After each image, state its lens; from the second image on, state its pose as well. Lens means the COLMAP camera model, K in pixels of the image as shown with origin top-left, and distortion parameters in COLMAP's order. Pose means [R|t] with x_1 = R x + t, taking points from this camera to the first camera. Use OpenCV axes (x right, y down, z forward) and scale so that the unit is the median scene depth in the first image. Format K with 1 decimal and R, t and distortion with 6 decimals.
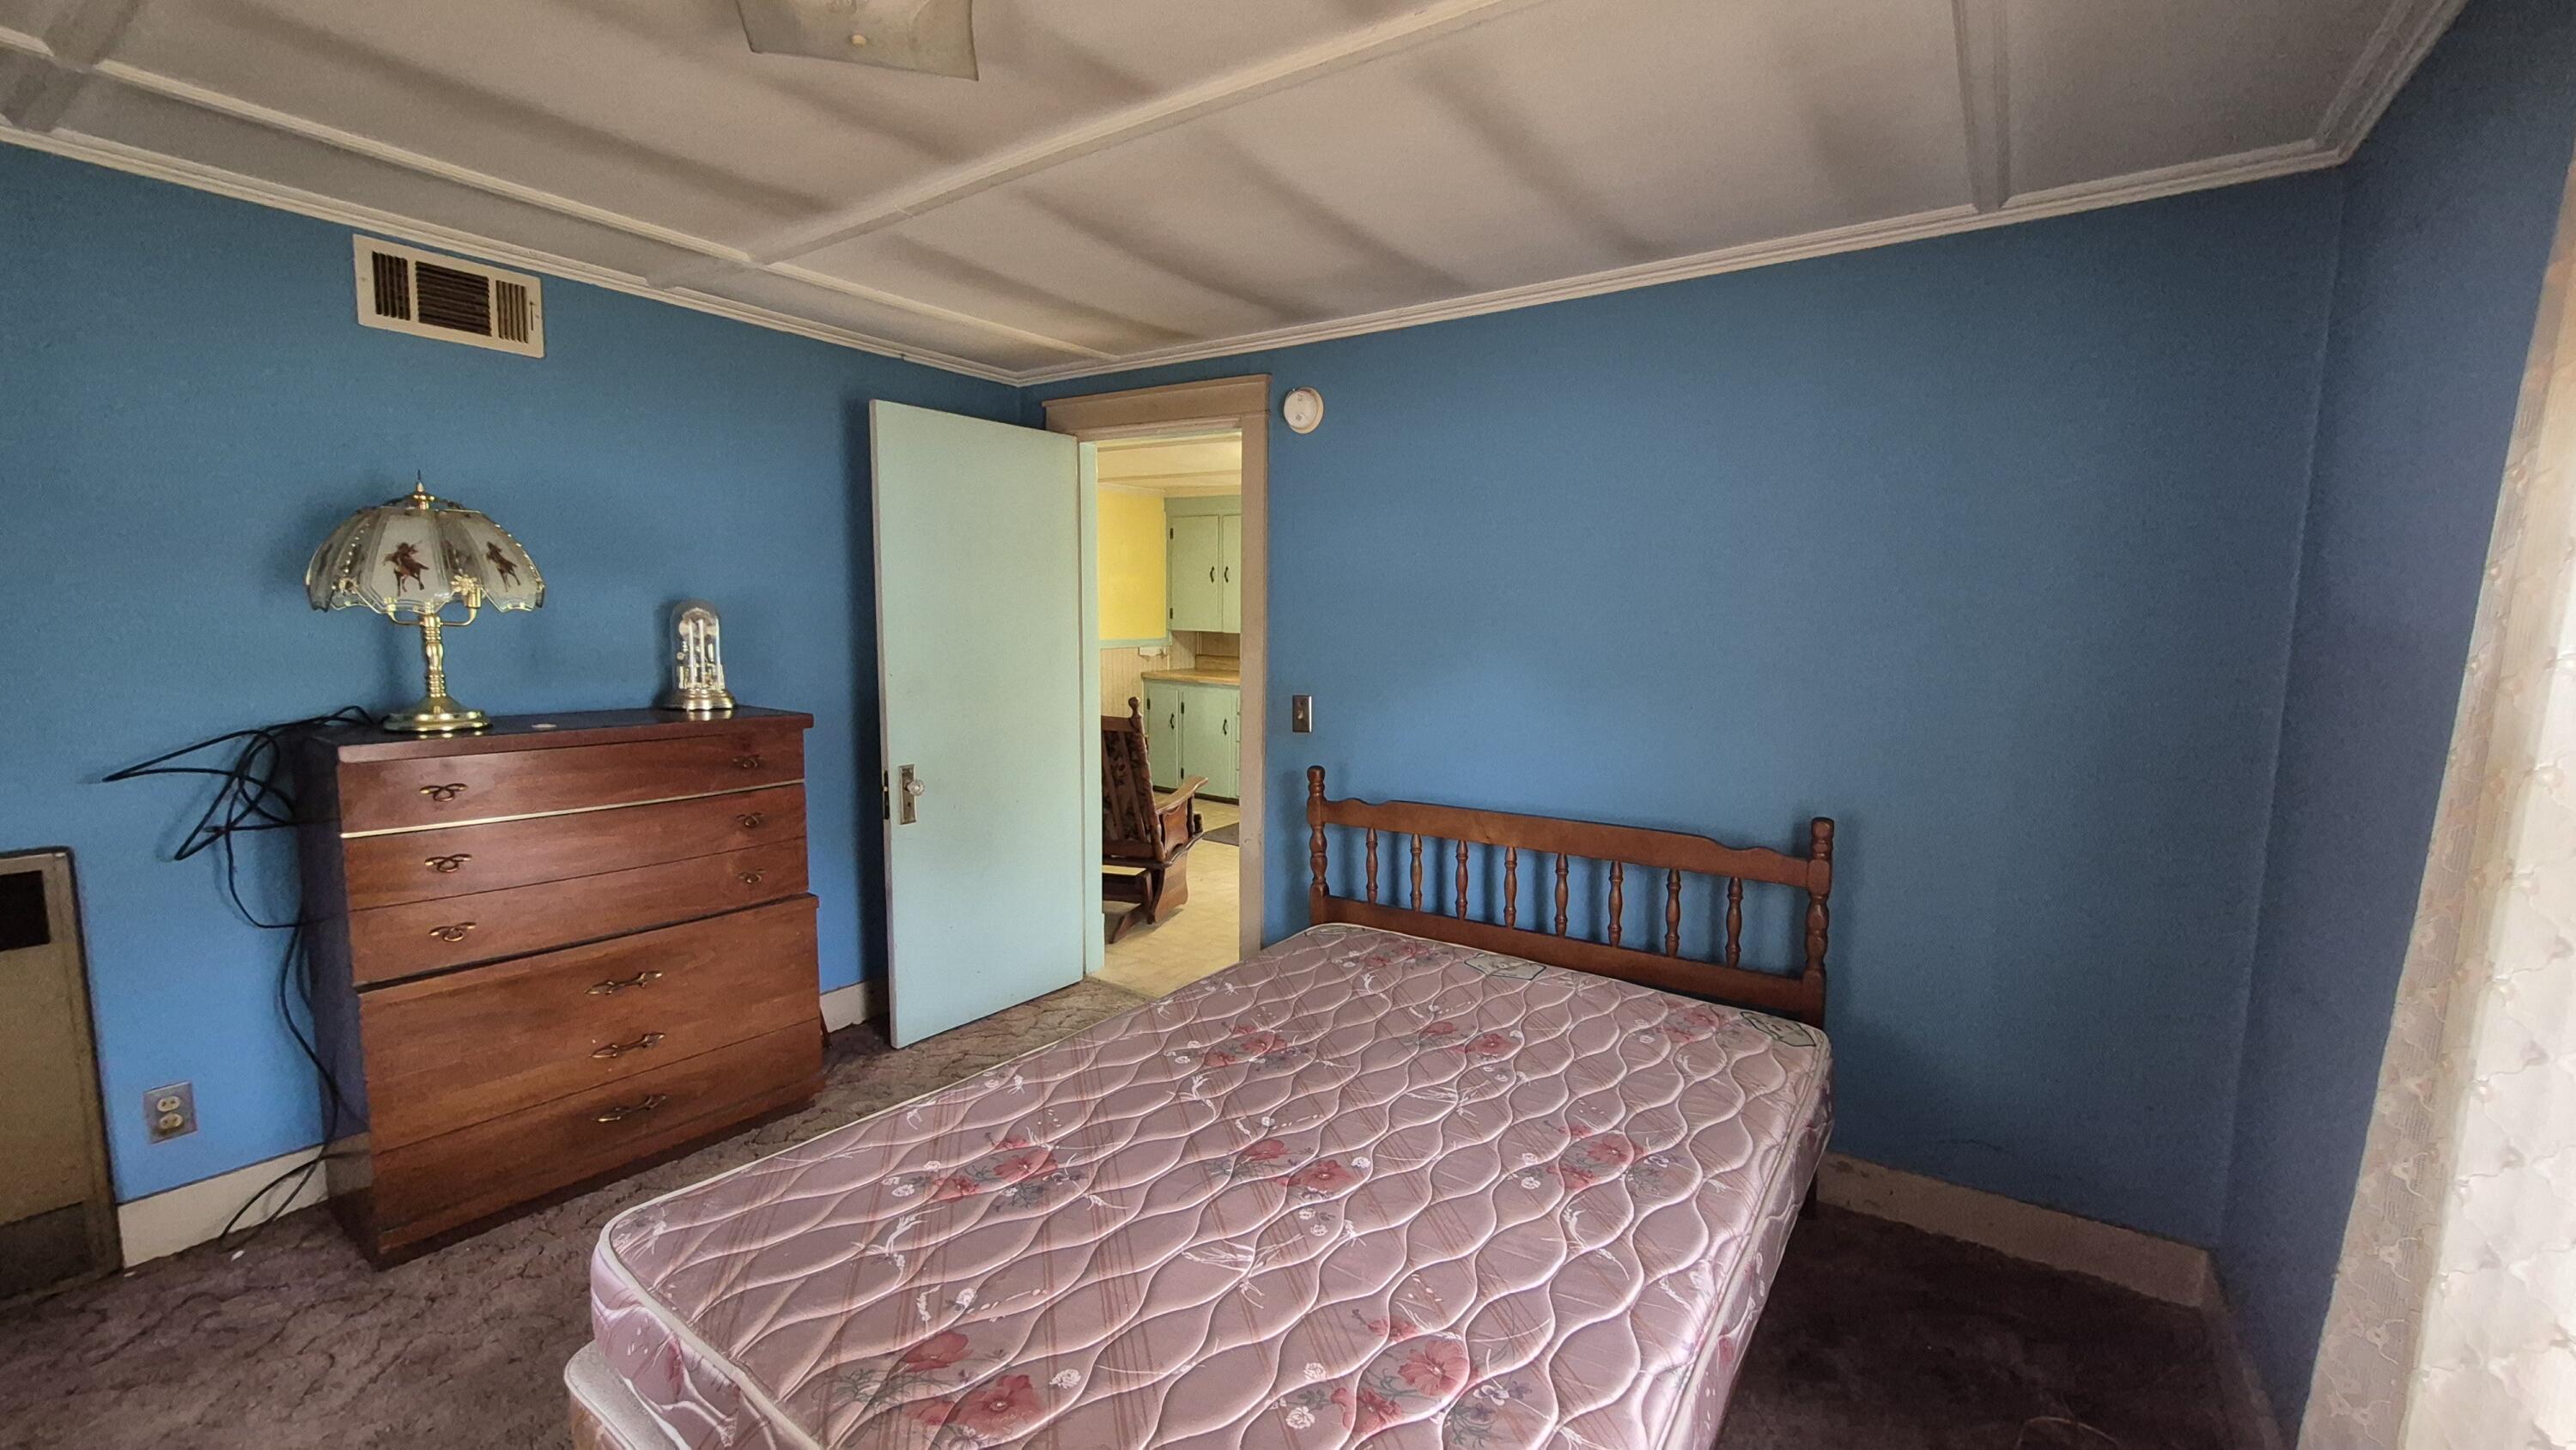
lens RADIAL K [[1029.5, 0, 1295.9], [0, 1029.5, 725.7], [0, 0, 1]] dist [0.000791, -0.000121]
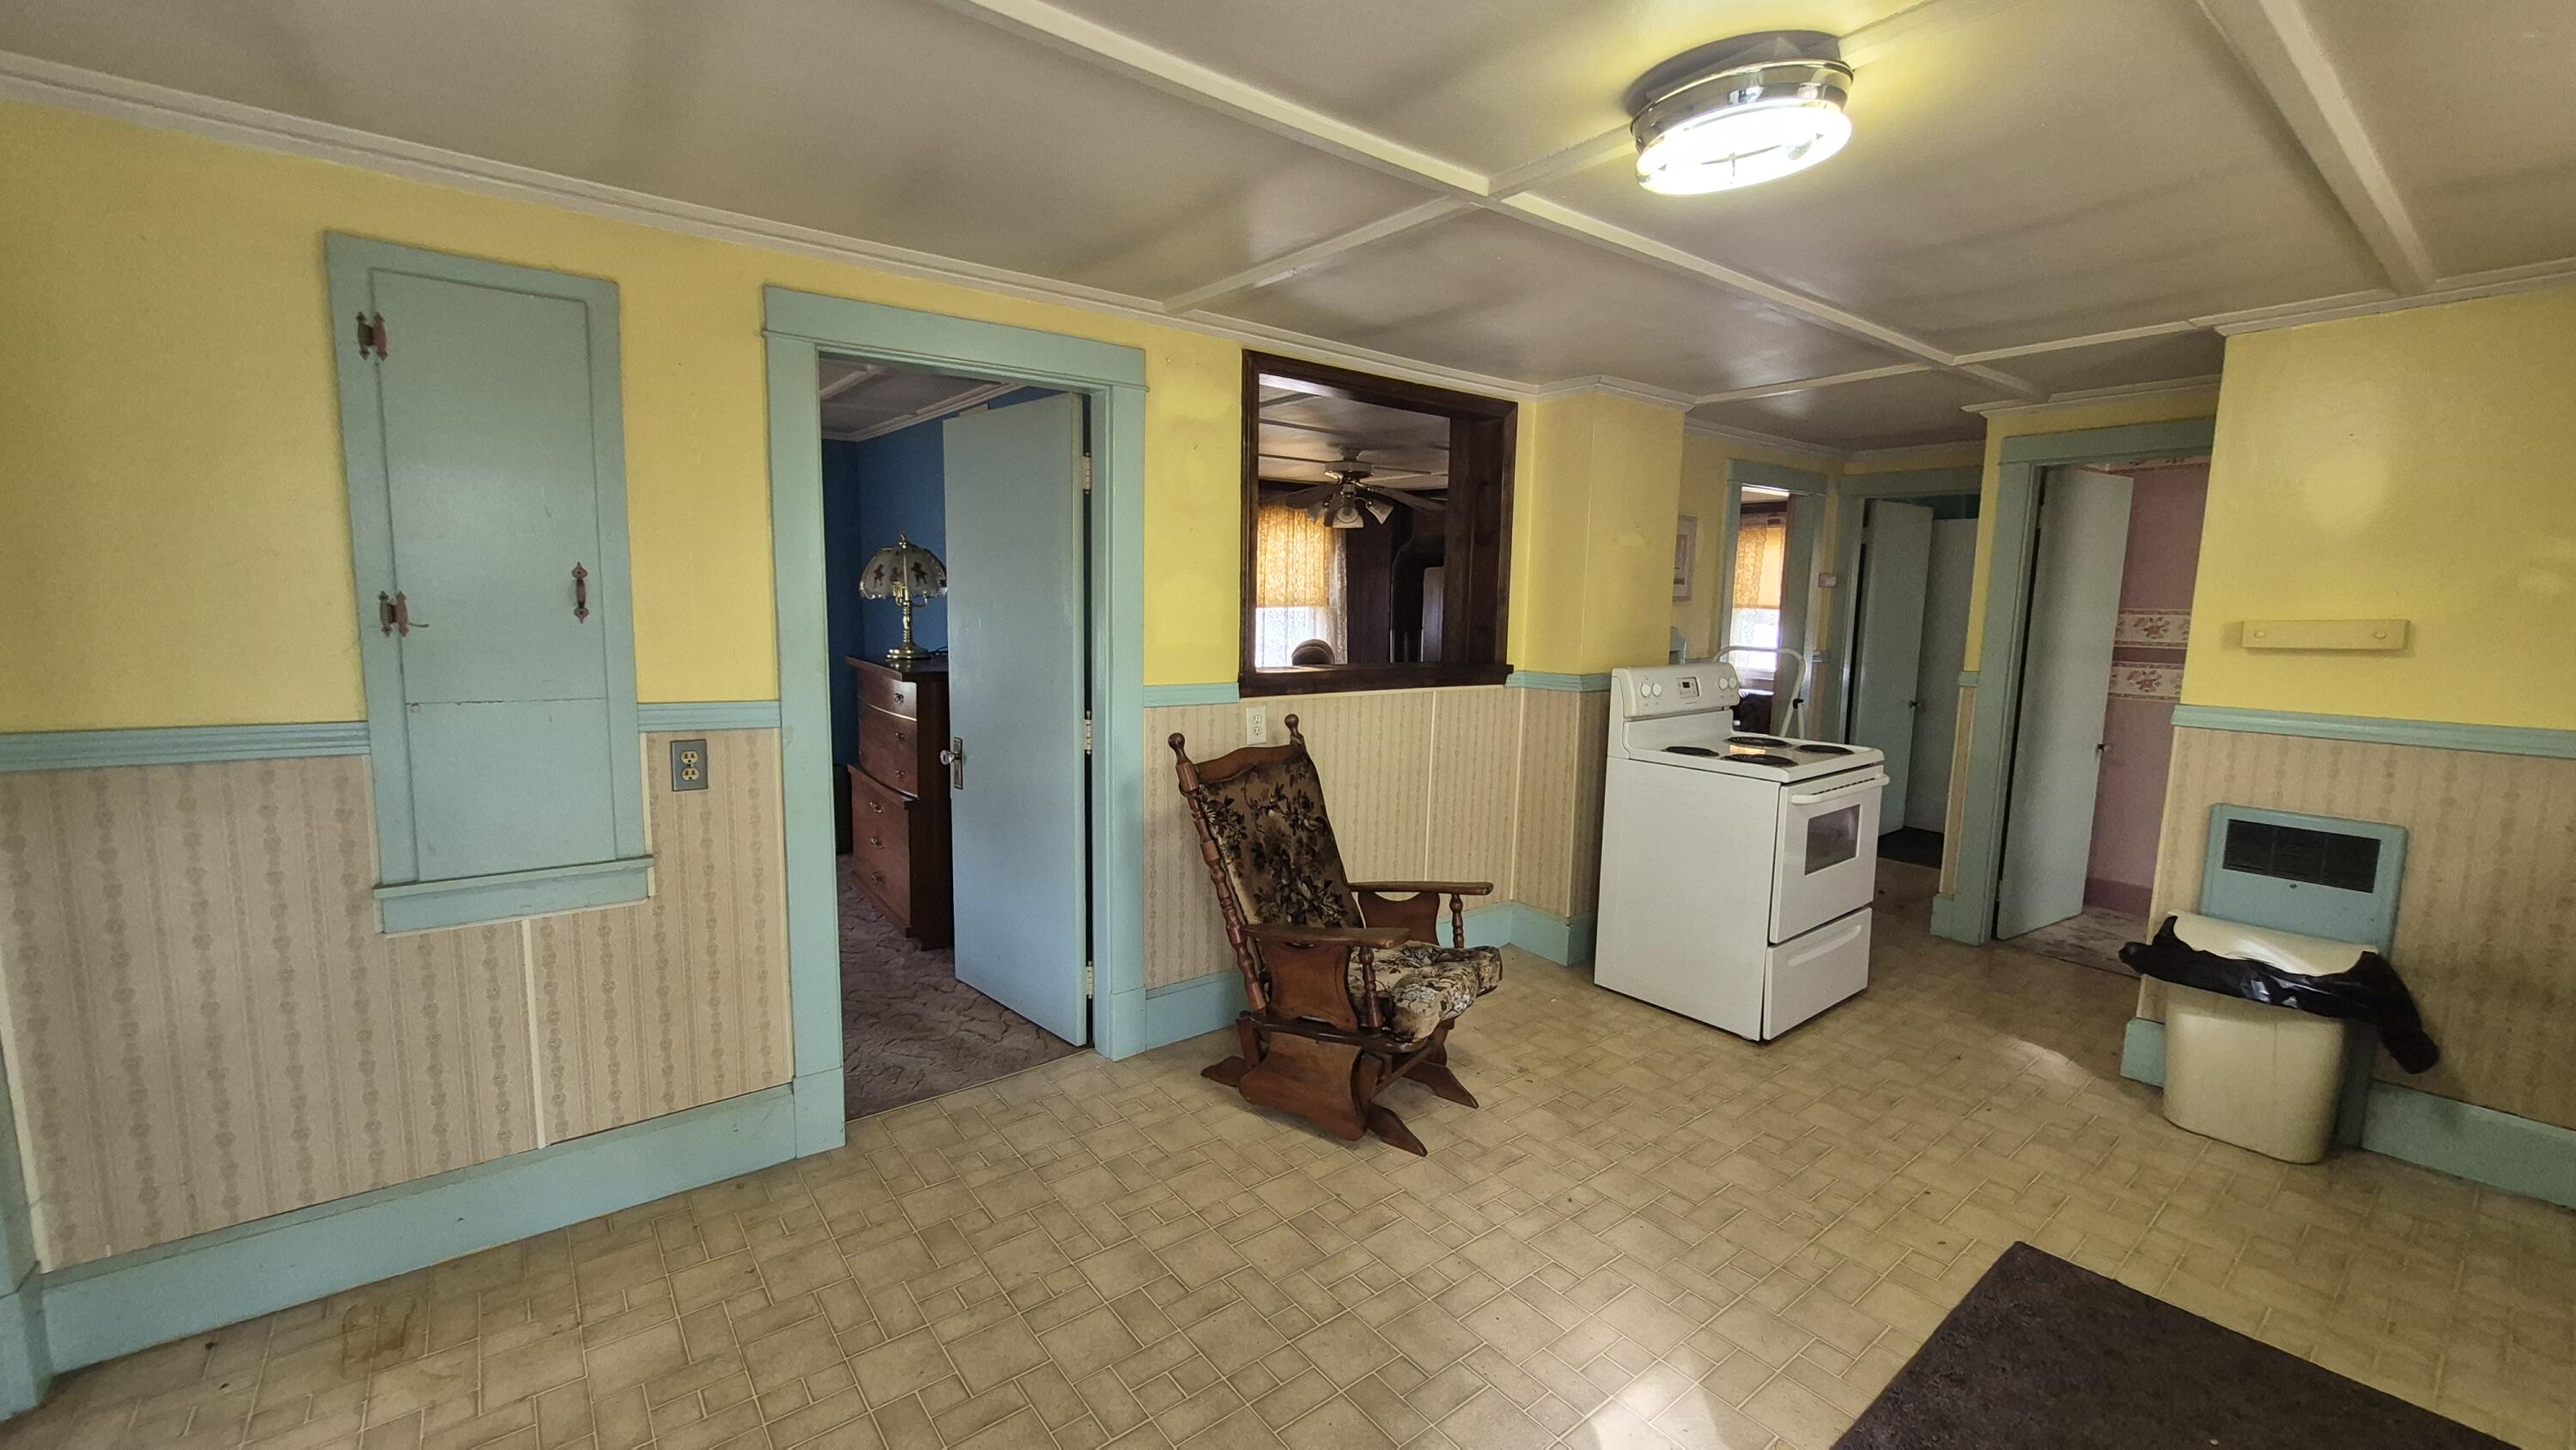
lens RADIAL K [[1009.4, 0, 1296.5], [0, 1009.4, 724.4], [0, 0, 1]] dist [-0.001553, -0.000276]
pose [[-0.299588, 0.104662, -0.948311, 0.251384], [-0.131082, 0.980023, 0.149573, -0.079700], [0.945021, 0.169117, -0.279884, 0.692104]]
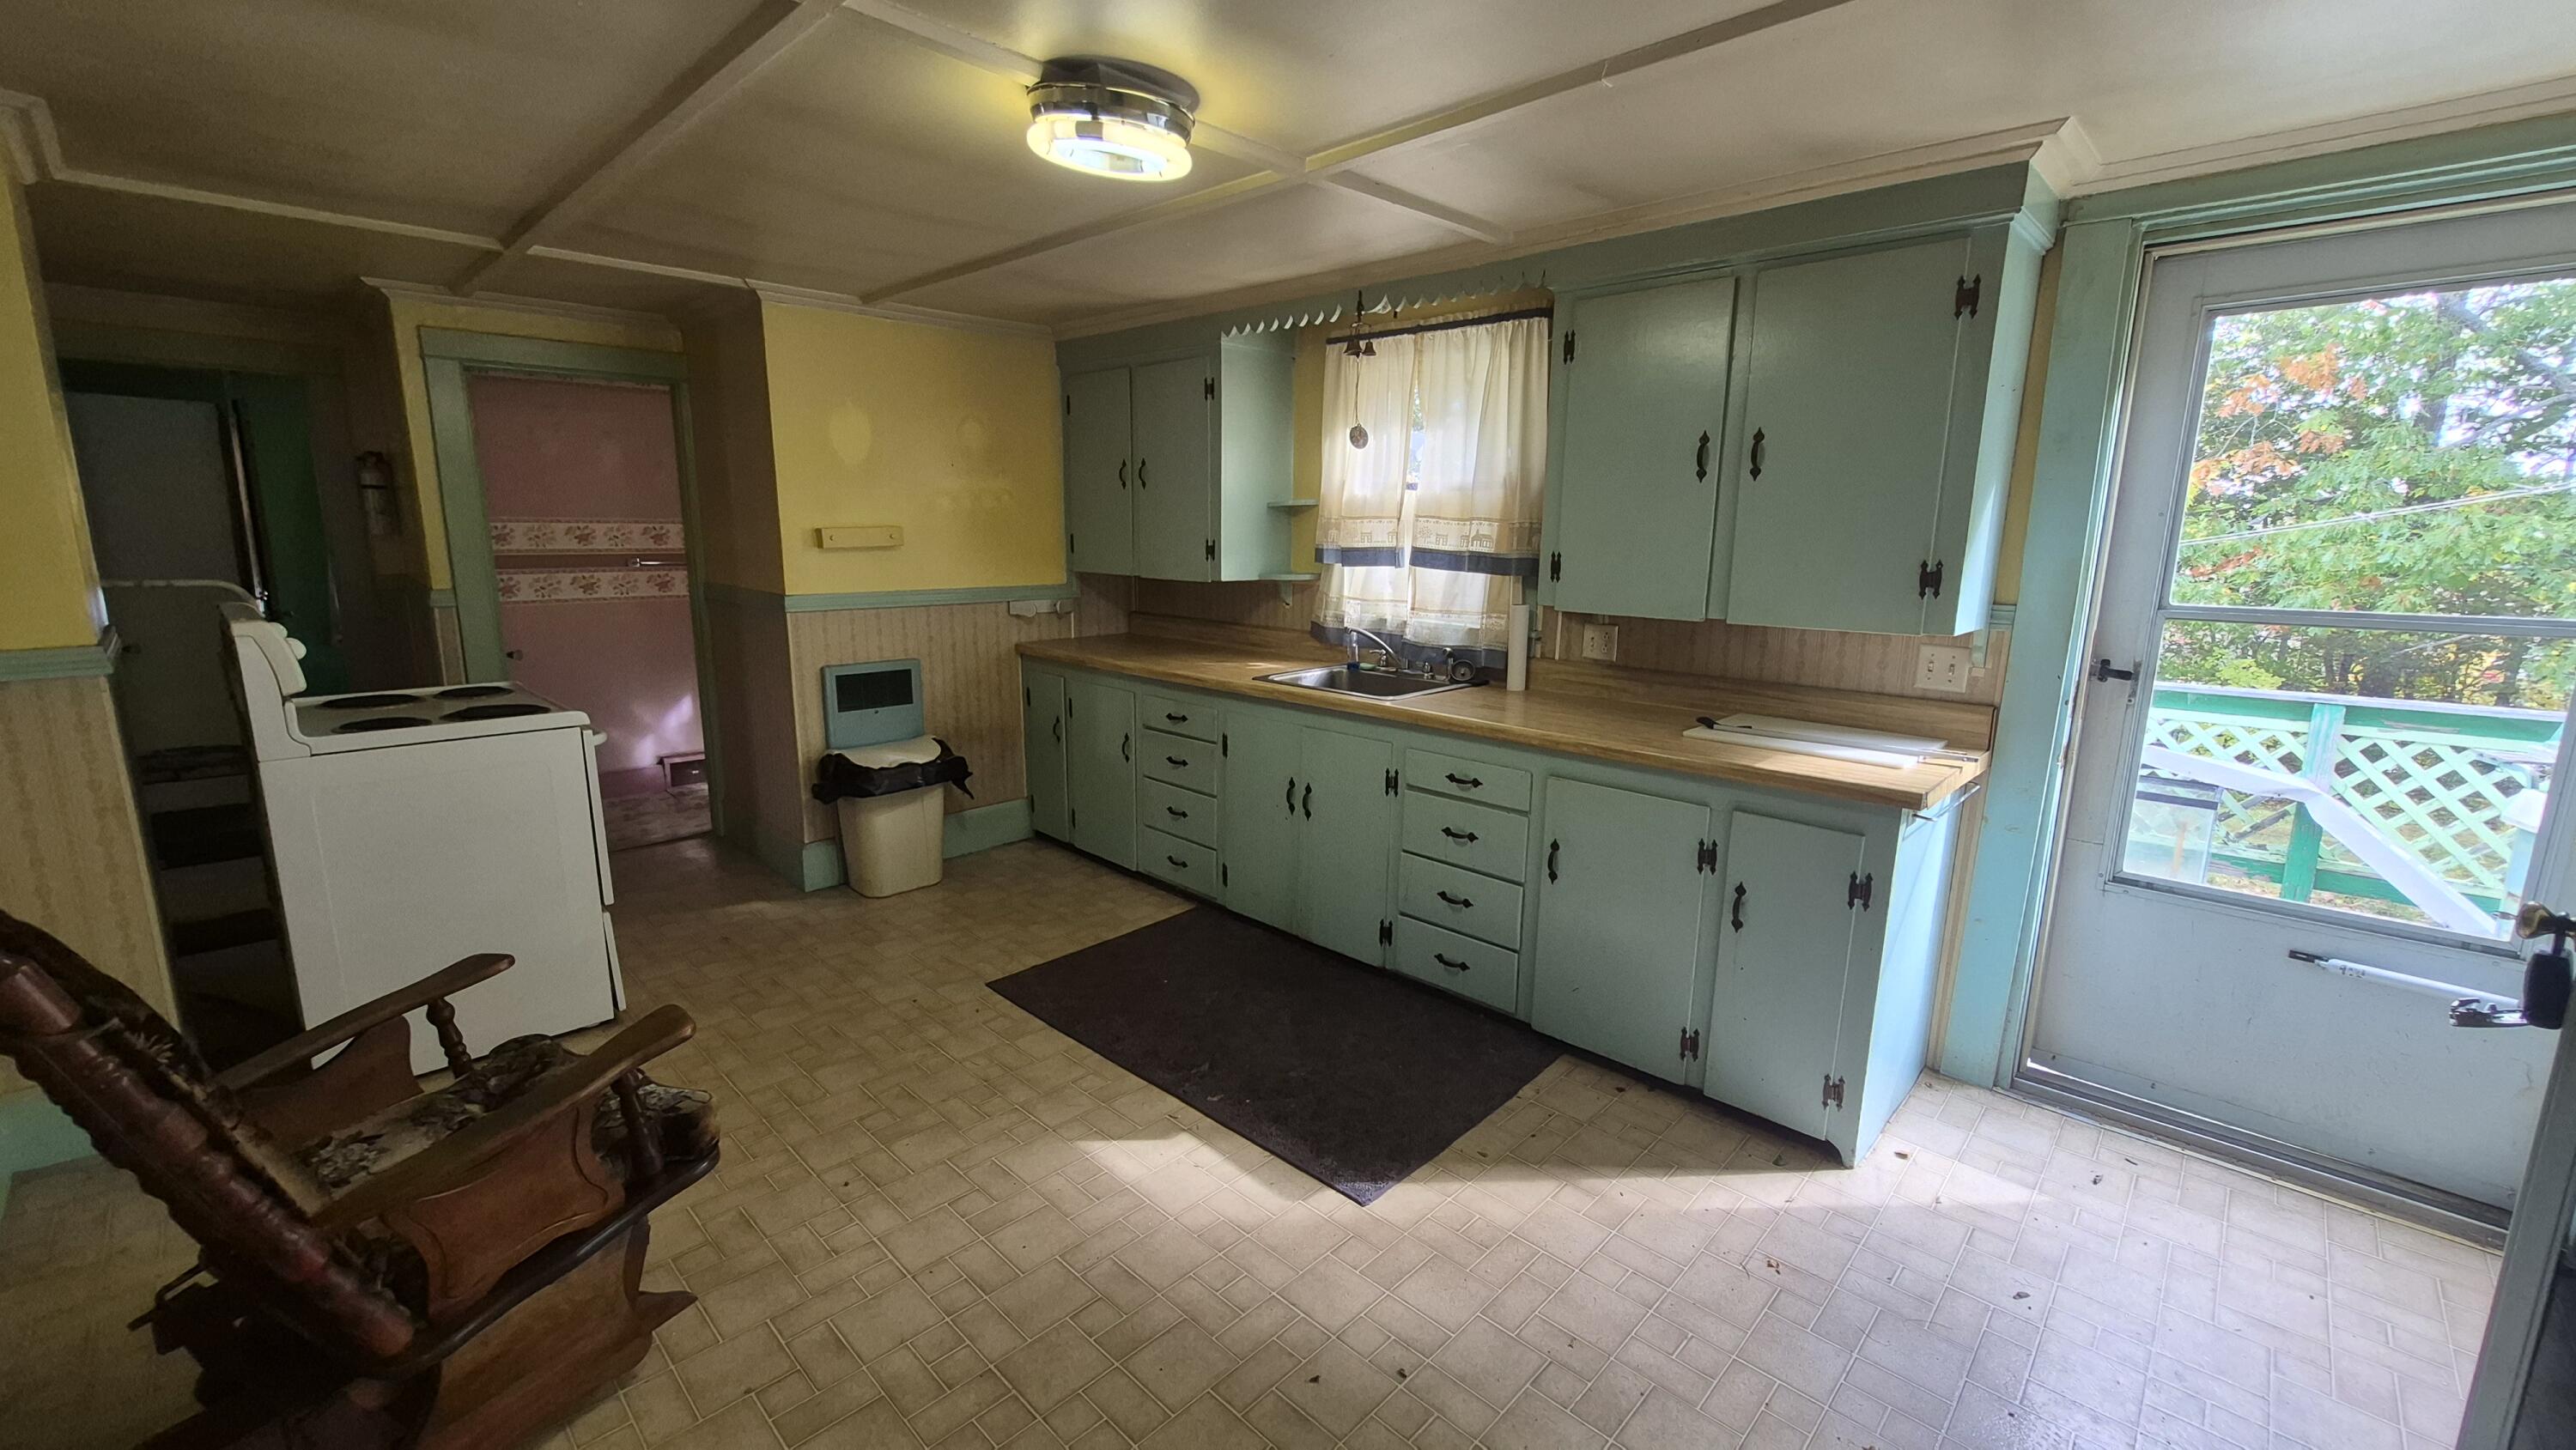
lens RADIAL K [[1024.6, 0, 1288.0], [0, 1024.6, 725.0], [0, 0, 1]] dist [-0.000608, -0.000193]
pose [[0.983785, 0.033176, -0.176255, 0.111122], [-0.020192, 0.996982, 0.074959, -0.053022], [0.178210, -0.070184, 0.981486, 0.448141]]
